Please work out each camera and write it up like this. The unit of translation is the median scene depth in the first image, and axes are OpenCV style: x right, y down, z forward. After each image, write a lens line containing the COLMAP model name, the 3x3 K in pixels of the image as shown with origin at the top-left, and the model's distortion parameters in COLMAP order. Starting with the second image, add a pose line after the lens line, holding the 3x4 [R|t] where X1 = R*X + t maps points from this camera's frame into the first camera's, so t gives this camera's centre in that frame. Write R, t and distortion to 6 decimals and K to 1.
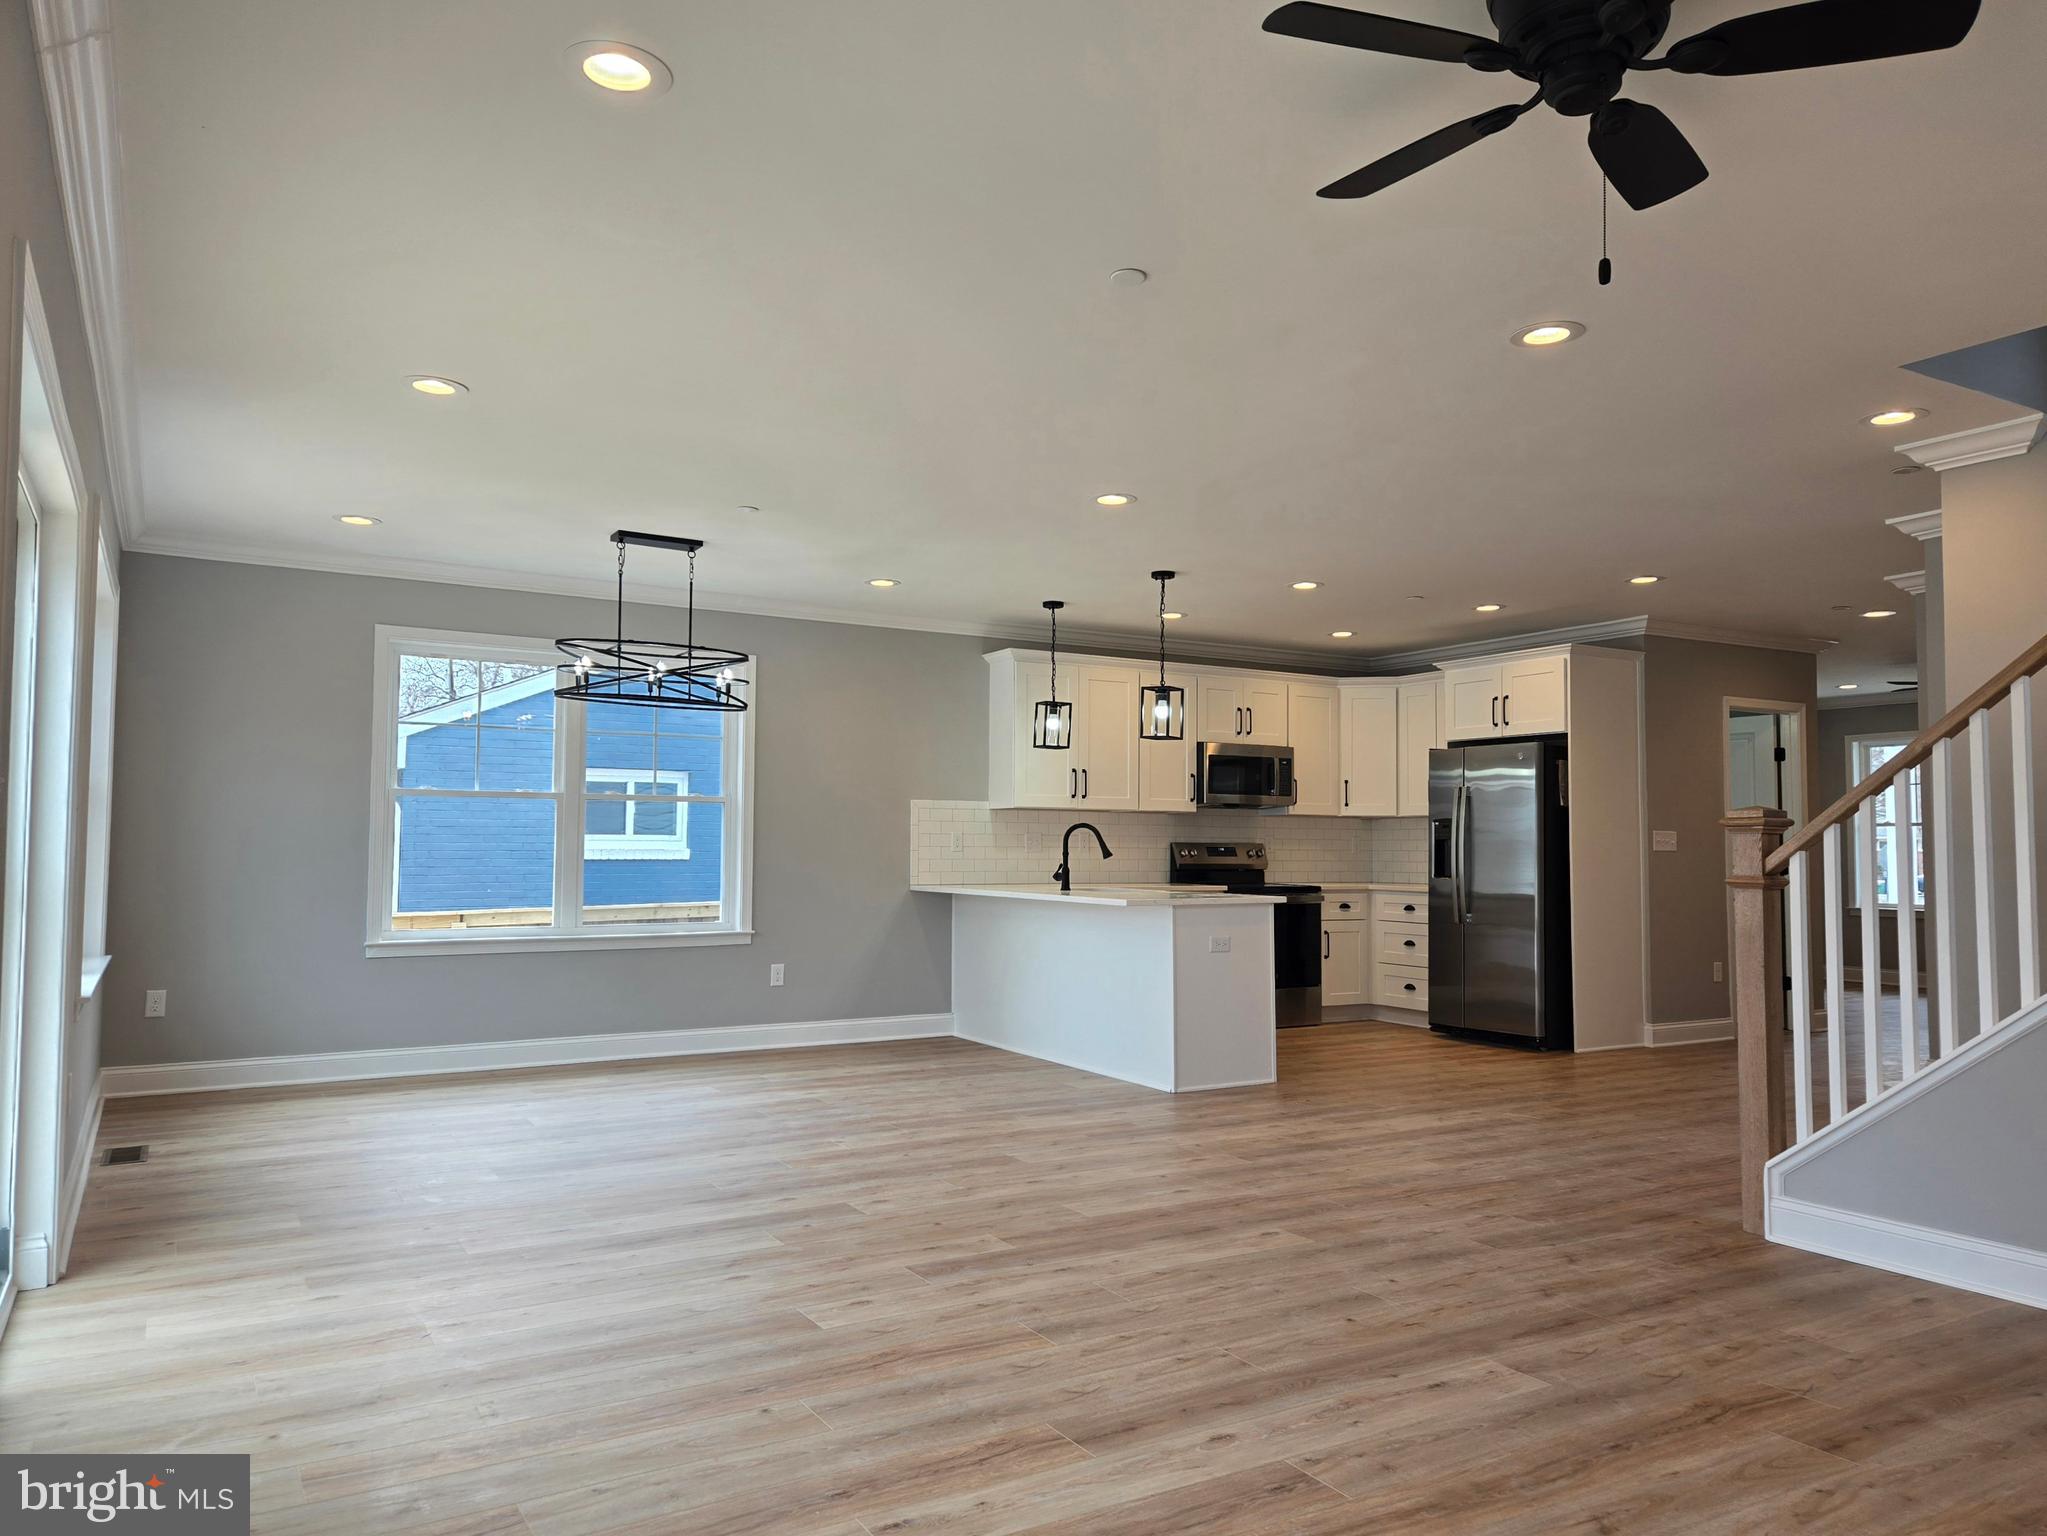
lens RADIAL K [[1393.3, 0, 997.2], [0, 1393.3, 778.0], [0, 0, 1]] dist [0.077808, -0.088249]
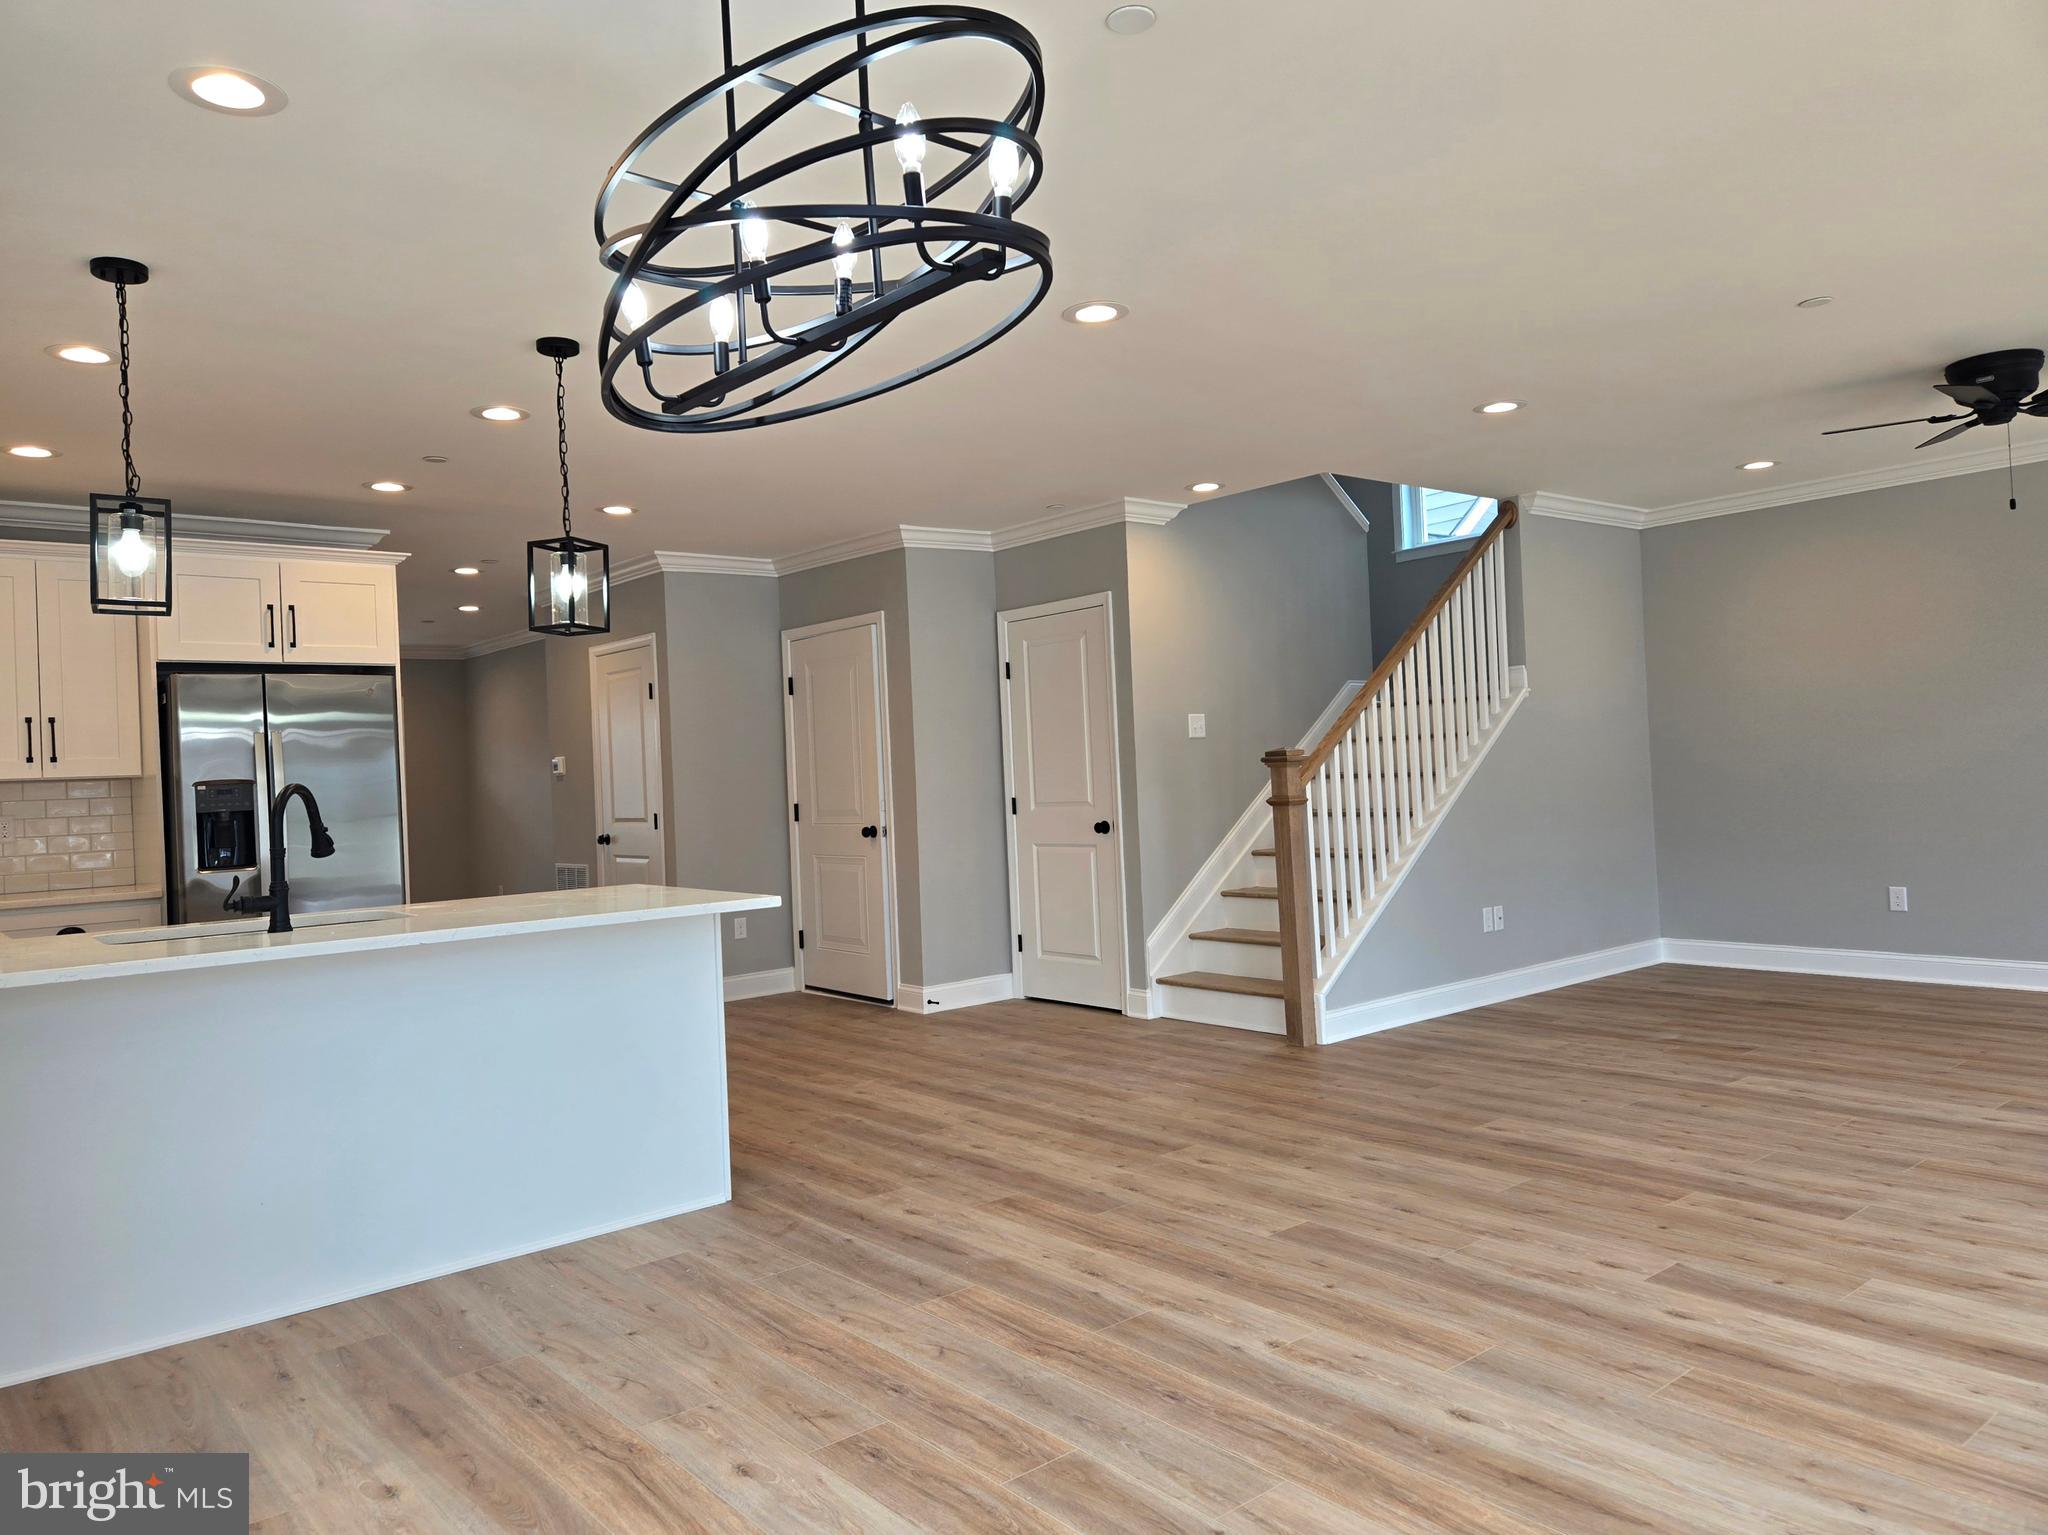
lens RADIAL K [[1394.0, 0, 997.7], [0, 1394.0, 777.5], [0, 0, 1]] dist [0.077808, -0.088249]
pose [[-0.153678, 0.001613, 0.988120, -0.485807], [-0.004894, 0.999985, -0.002394, 0.033985], [-0.988109, -0.005203, -0.153667, 0.913093]]
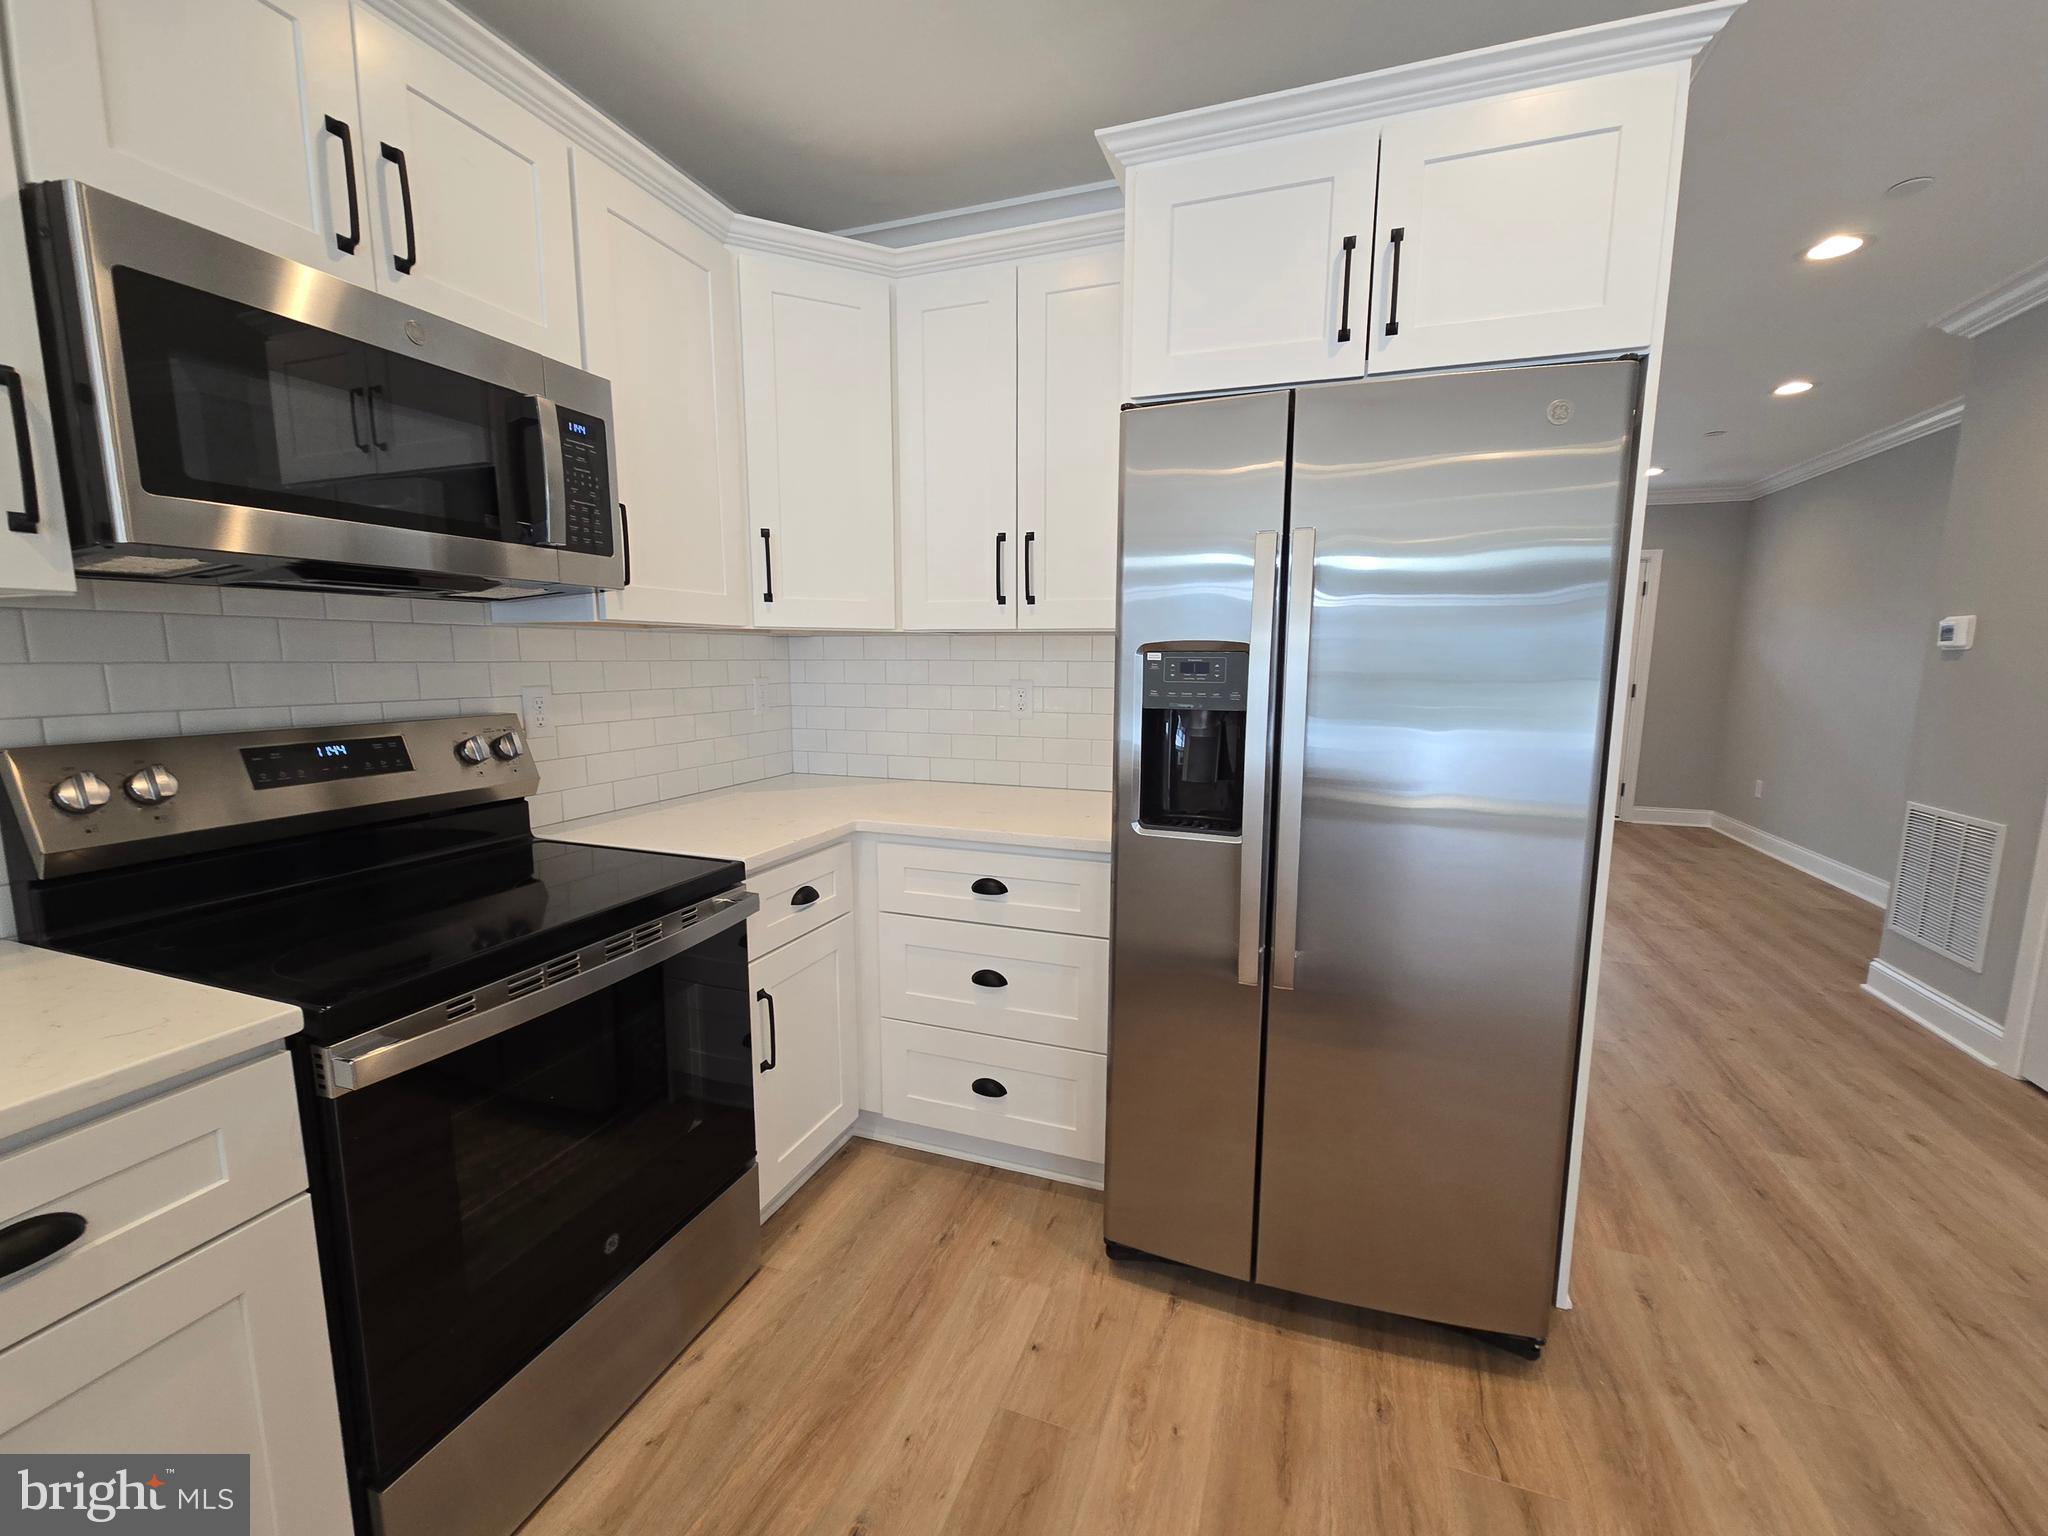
lens RADIAL K [[831.6, 0, 1048.6], [0, 831.6, 773.3], [0, 0, 1]] dist [-0.002267, 0.000214]
pose [[0.761672, -0.092938, 0.641262, 0.221087], [-0.032547, 0.982923, 0.181114, 0.031278], [-0.647144, -0.158821, 0.745641, 1.084871]]
